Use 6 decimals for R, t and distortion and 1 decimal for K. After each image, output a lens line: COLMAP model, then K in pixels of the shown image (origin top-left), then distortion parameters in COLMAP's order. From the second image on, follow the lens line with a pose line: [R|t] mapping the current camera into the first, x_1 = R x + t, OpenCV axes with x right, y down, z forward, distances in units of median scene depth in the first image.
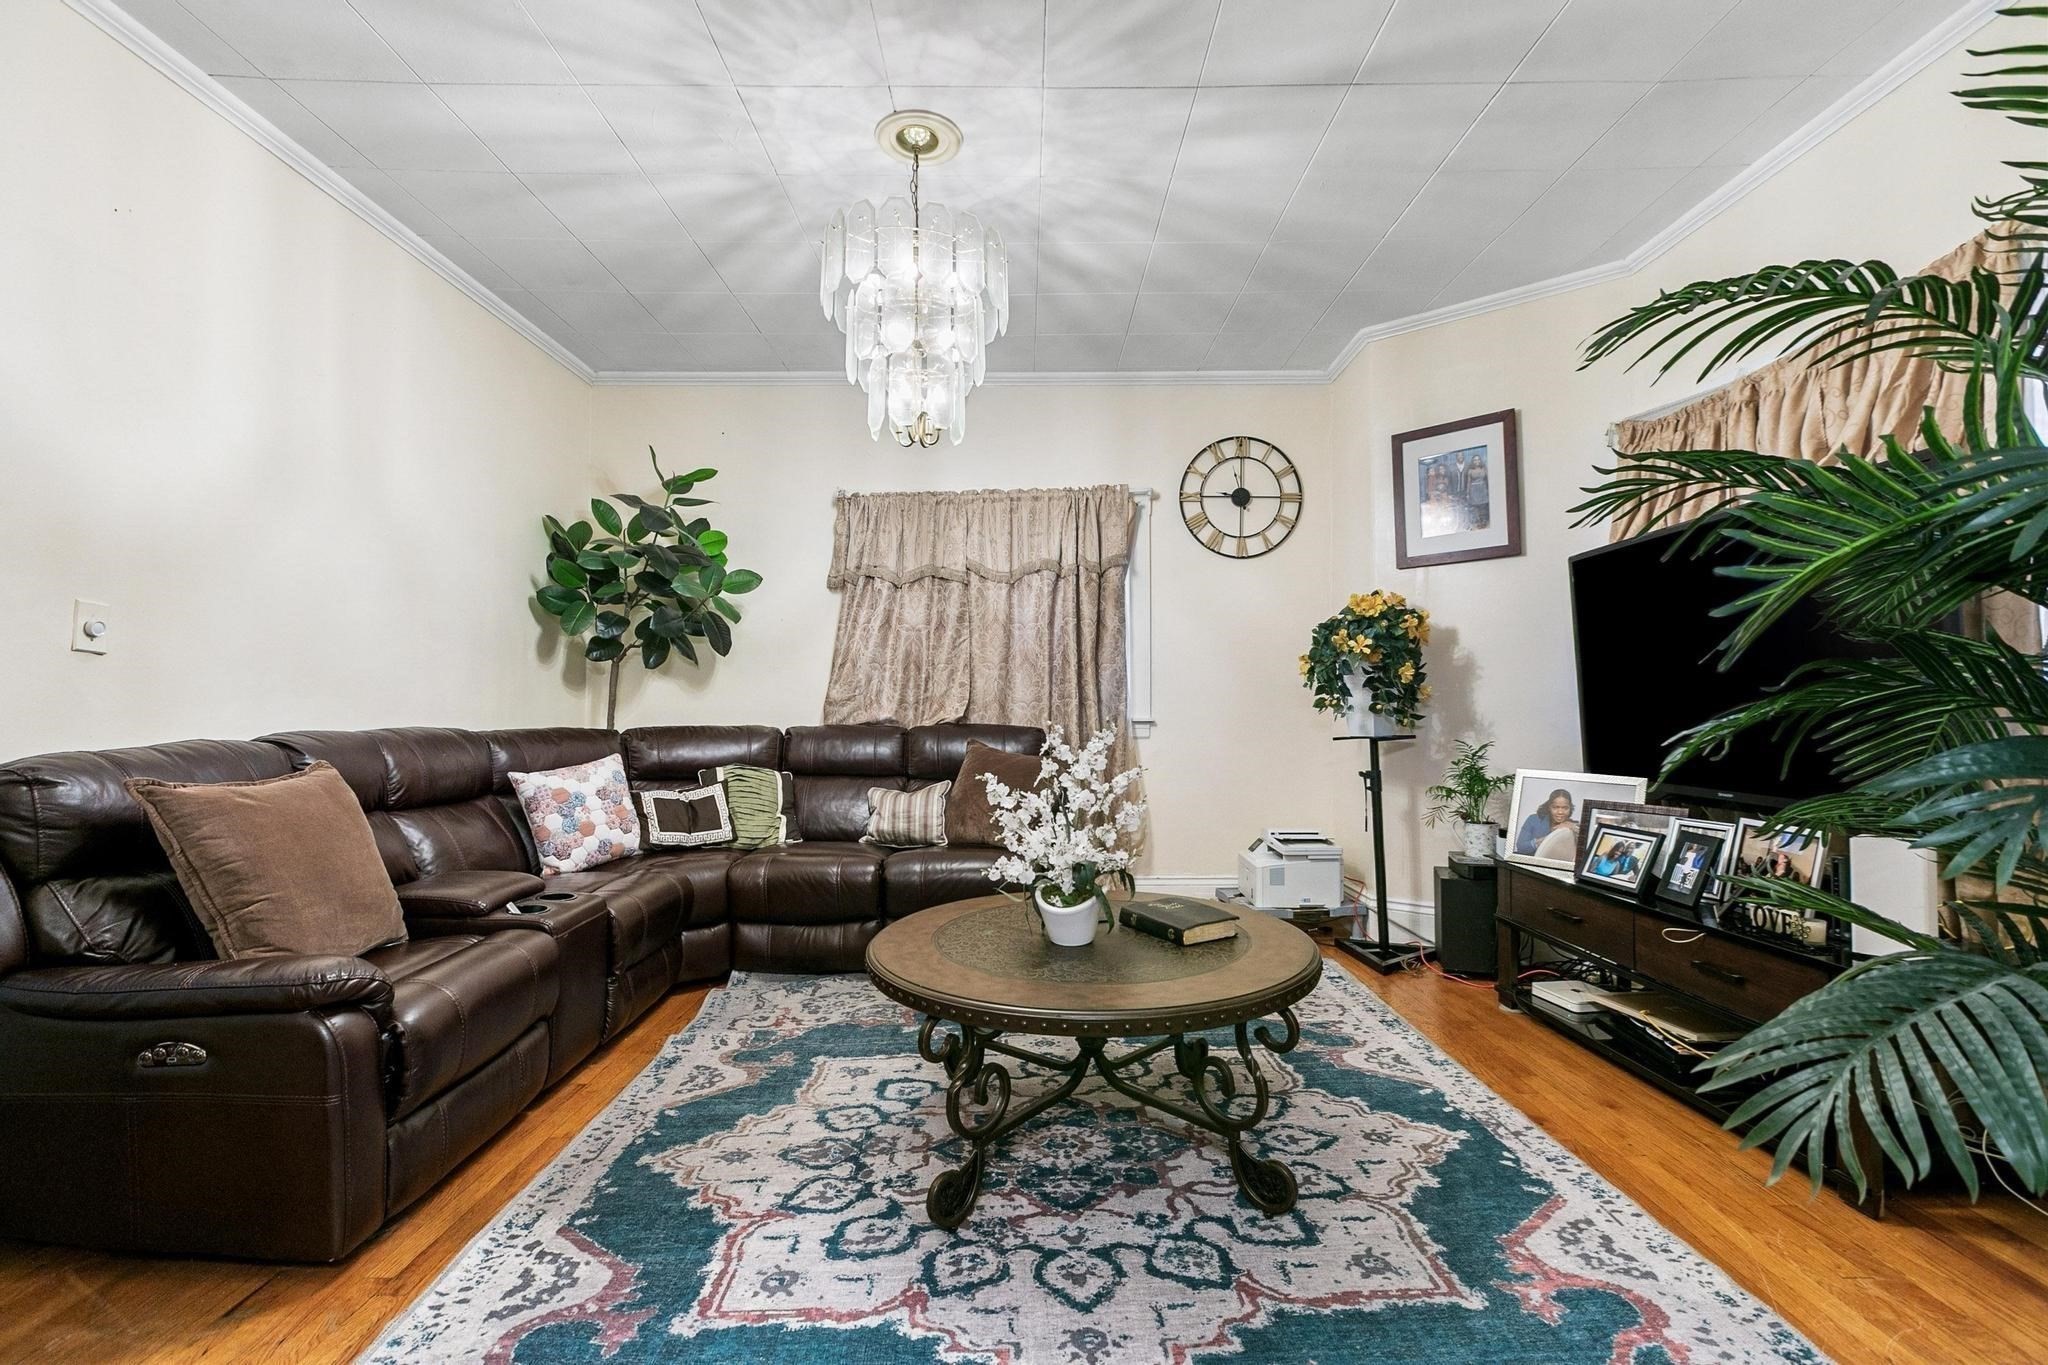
lens RADIAL K [[919.2, 0, 1033.3], [0, 919.2, 685.7], [0, 0, 1]] dist [0.002235, 0.000359]
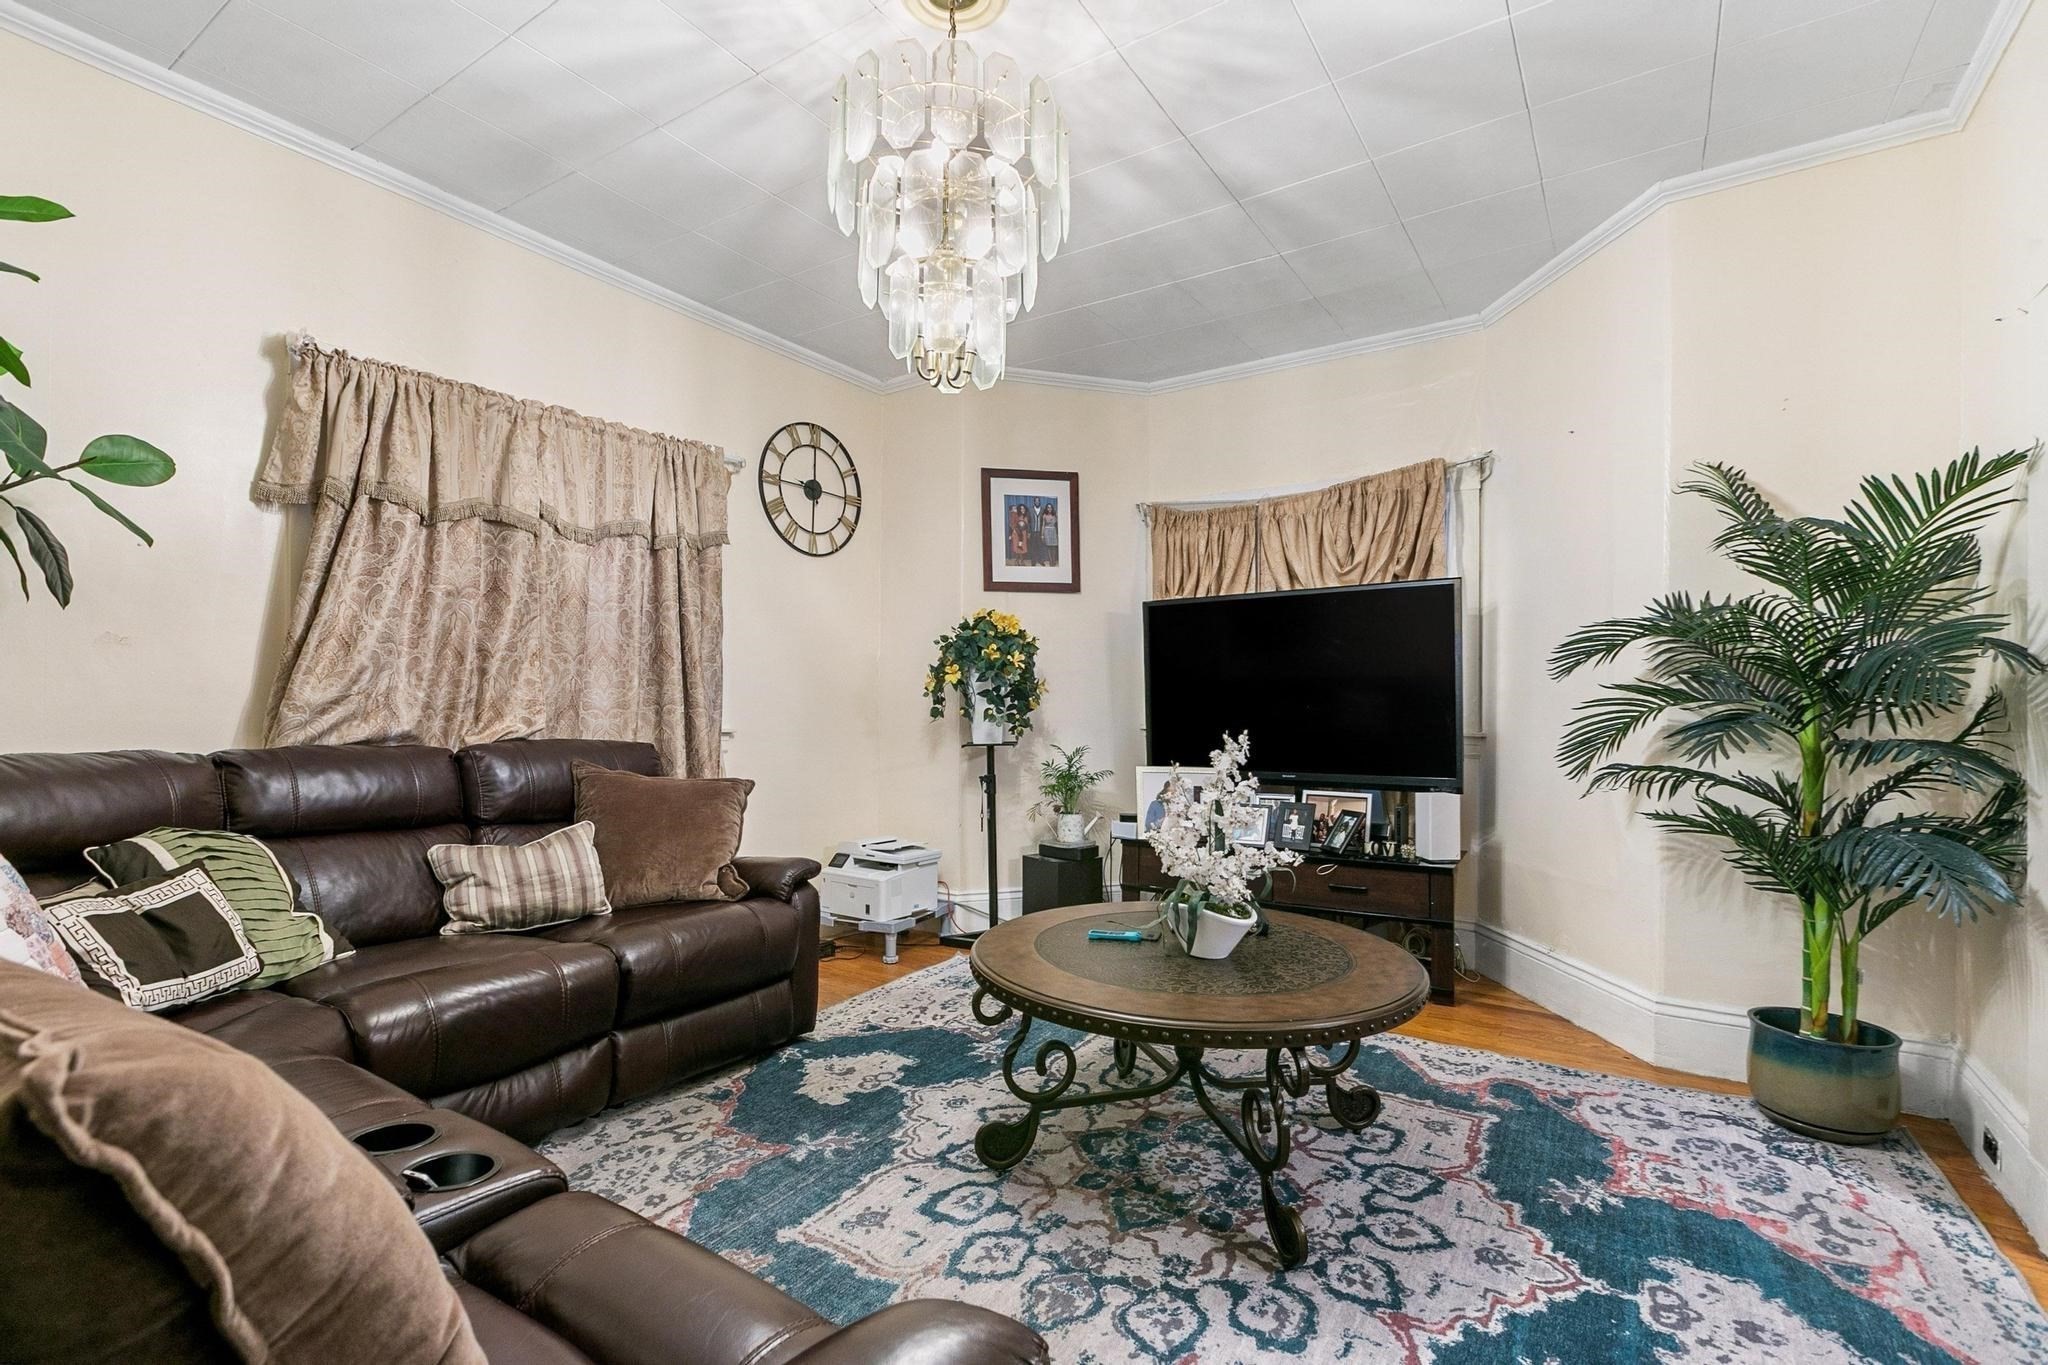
lens RADIAL K [[919.2, 0, 1067.8], [0, 919.2, 705.5], [0, 0, 1]] dist [0.002235, 0.000359]
pose [[0.548068, 0.011008, 0.836361, -0.527463], [-0.024567, 0.999694, 0.002941, 0.005188], [-0.836073, -0.022159, 0.548171, 0.350816]]
